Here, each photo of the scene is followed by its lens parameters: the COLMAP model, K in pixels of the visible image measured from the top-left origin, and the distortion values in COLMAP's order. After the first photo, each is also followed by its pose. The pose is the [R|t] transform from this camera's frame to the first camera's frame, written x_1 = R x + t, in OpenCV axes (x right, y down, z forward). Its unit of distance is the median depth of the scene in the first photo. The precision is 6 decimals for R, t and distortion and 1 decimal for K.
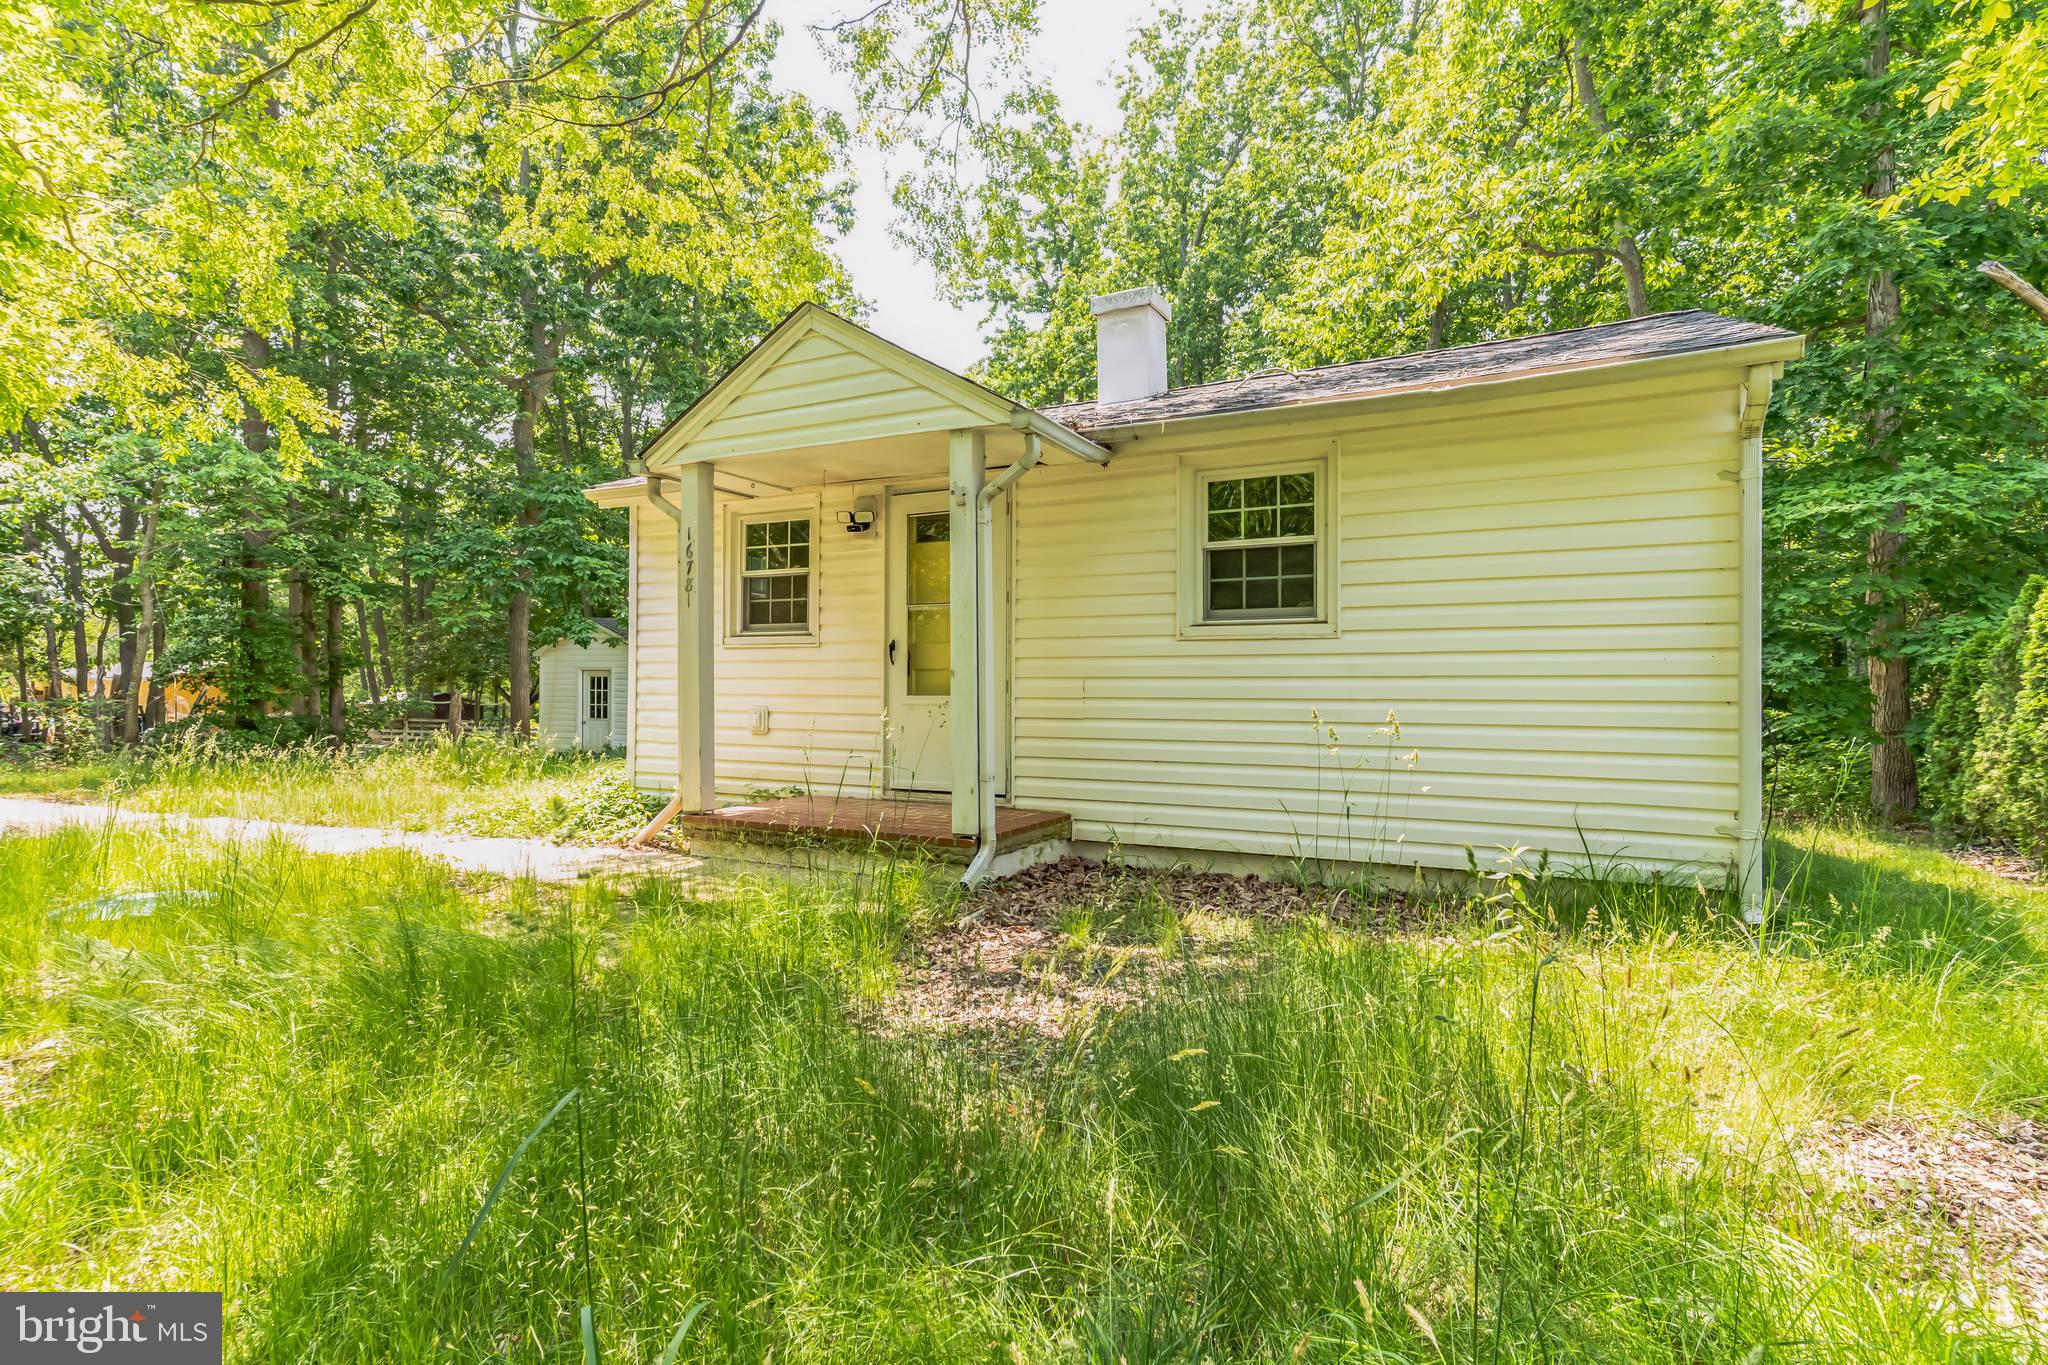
lens RADIAL K [[984.8, 0, 1026.7], [0, 984.8, 693.0], [0, 0, 1]] dist [0.006204, -0.000947]
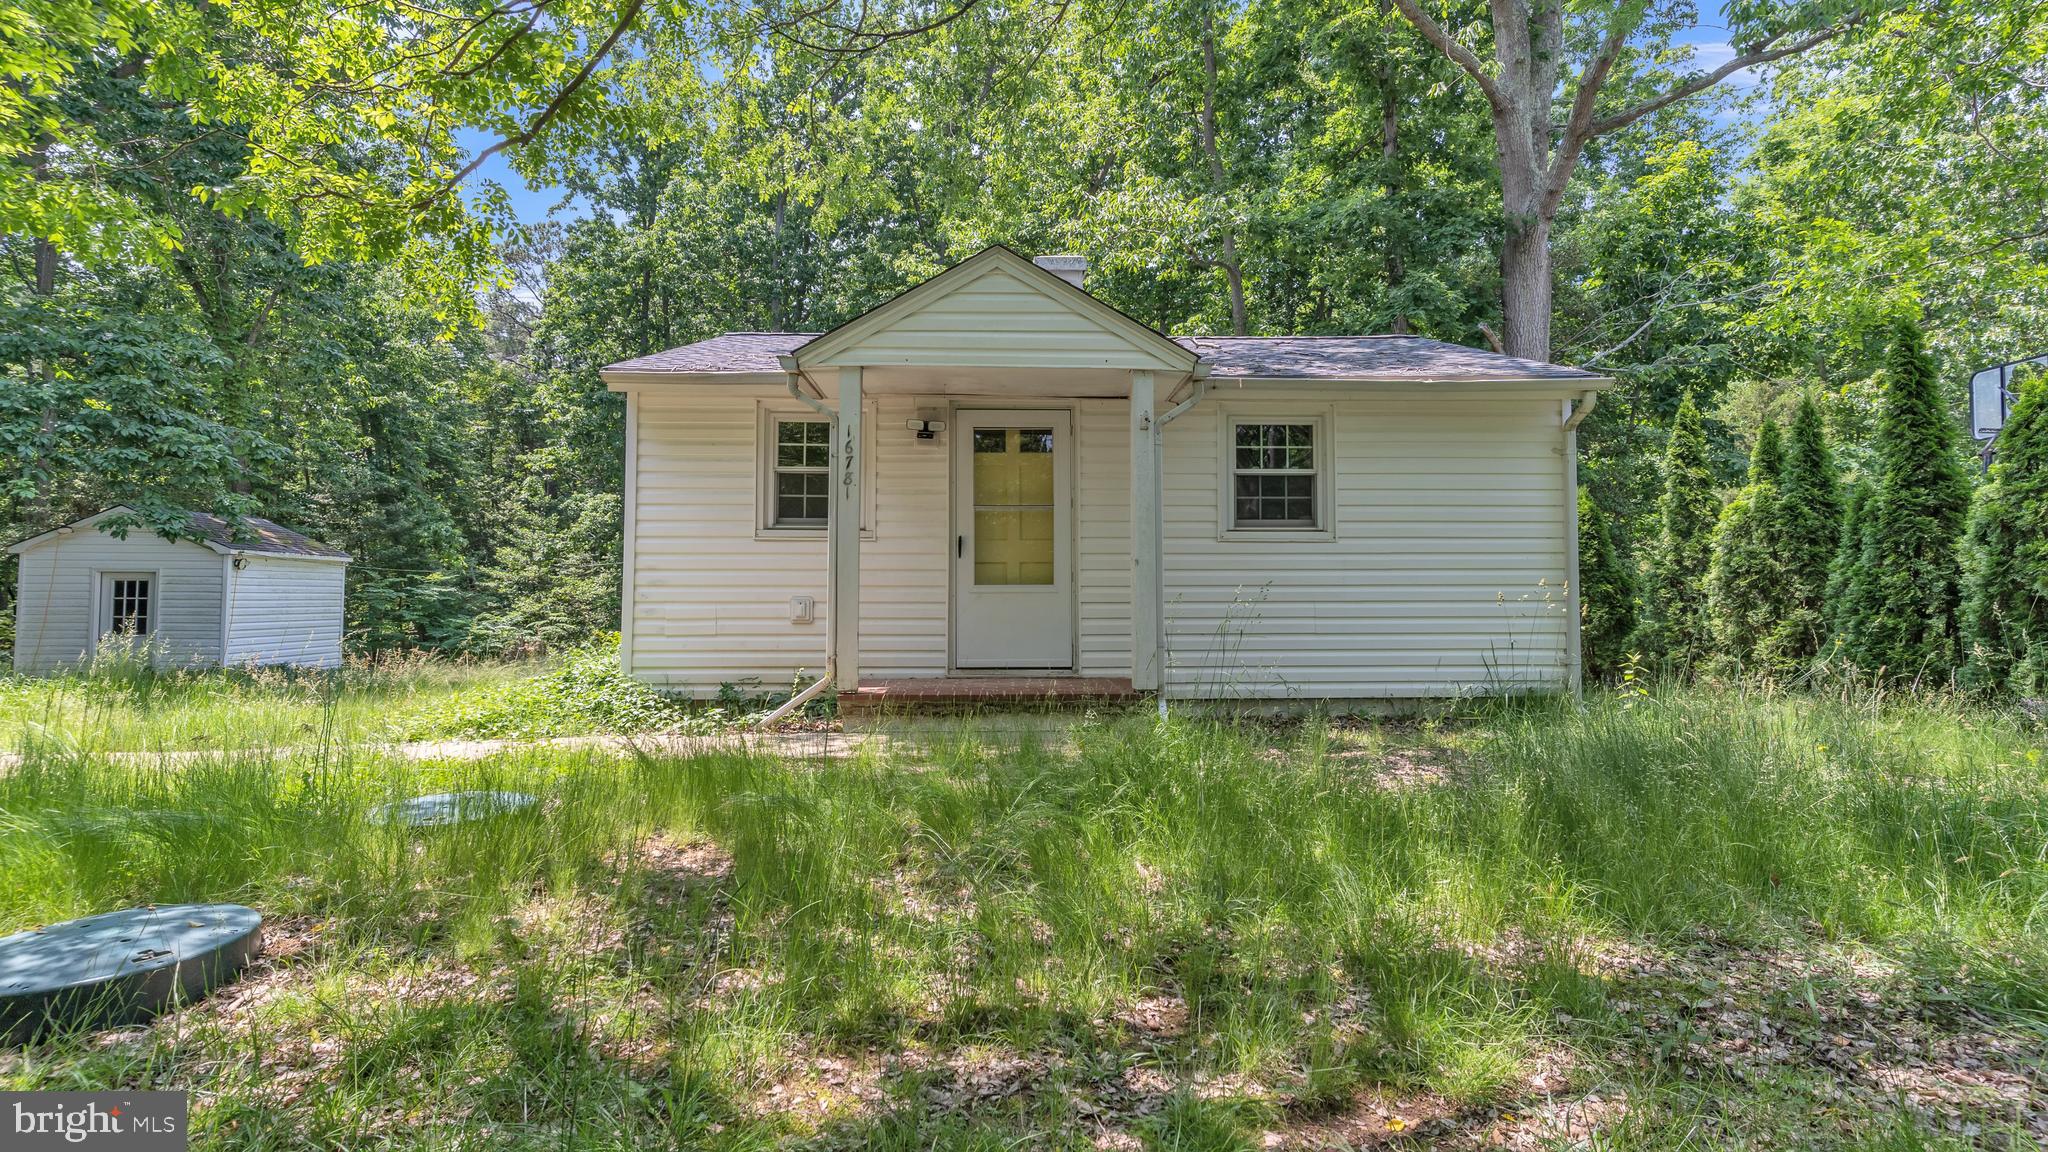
lens RADIAL K [[969.2, 0, 1018.5], [0, 969.2, 575.5], [0, 0, 1]] dist [0.002377, 0.000338]
pose [[0.881719, 0.010675, 0.471655, -0.692968], [0.005890, 0.999417, -0.033630, 0.034103], [-0.471739, 0.032430, 0.881142, -0.018121]]
